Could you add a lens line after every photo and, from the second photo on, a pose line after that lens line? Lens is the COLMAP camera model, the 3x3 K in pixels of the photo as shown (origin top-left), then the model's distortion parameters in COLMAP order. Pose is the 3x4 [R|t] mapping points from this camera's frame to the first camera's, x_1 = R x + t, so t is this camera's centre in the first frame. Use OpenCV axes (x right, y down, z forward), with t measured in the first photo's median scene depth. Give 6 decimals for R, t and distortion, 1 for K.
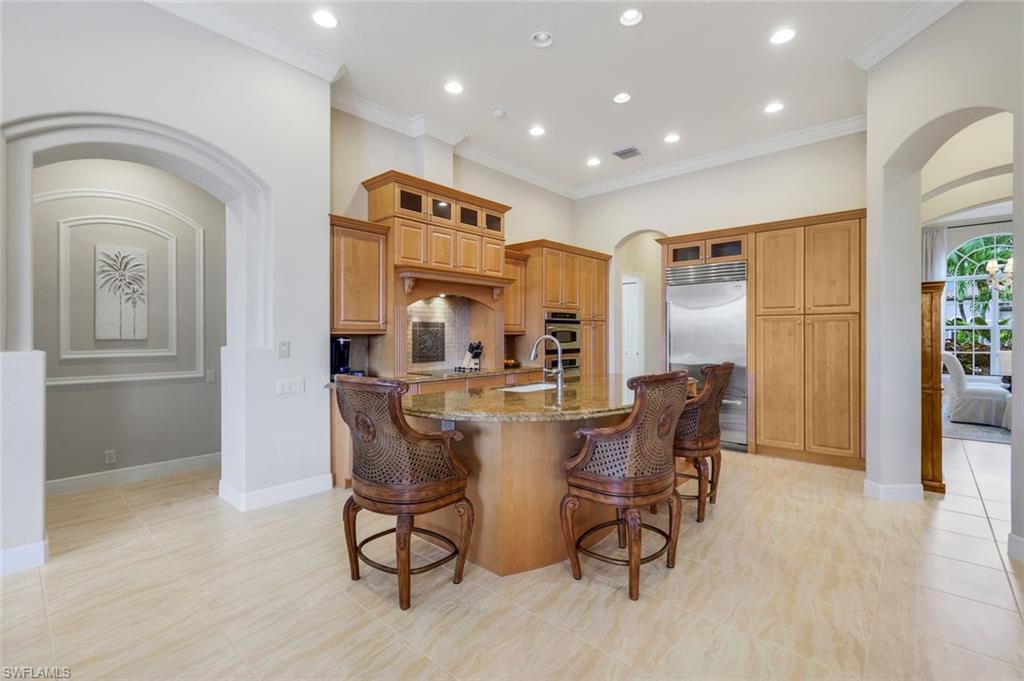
lens RADIAL K [[459.0, 0, 516.7], [0, 459.0, 337.2], [0, 0, 1]] dist [0.007136, 0.000570]
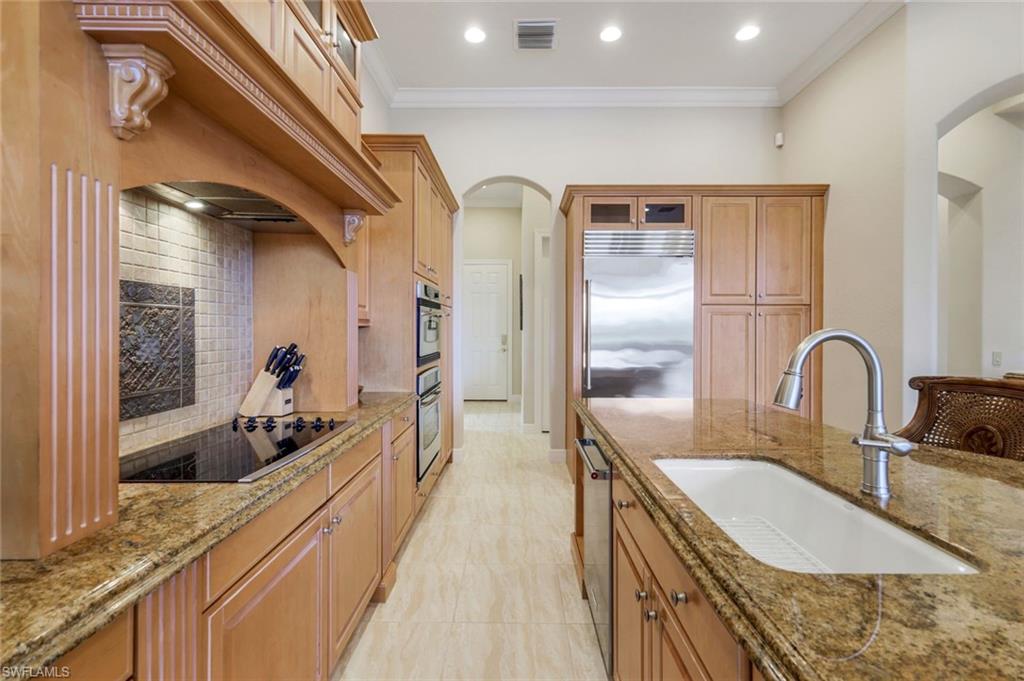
lens RADIAL K [[448.4, 0, 515.4], [0, 448.4, 332.0], [0, 0, 1]] dist [0.000815, 0.000052]
pose [[0.751245, -0.000307, 0.660023, -0.207793], [0.000115, 1.000000, 0.000334, -0.000627], [-0.660023, -0.000175, 0.751245, 0.632247]]
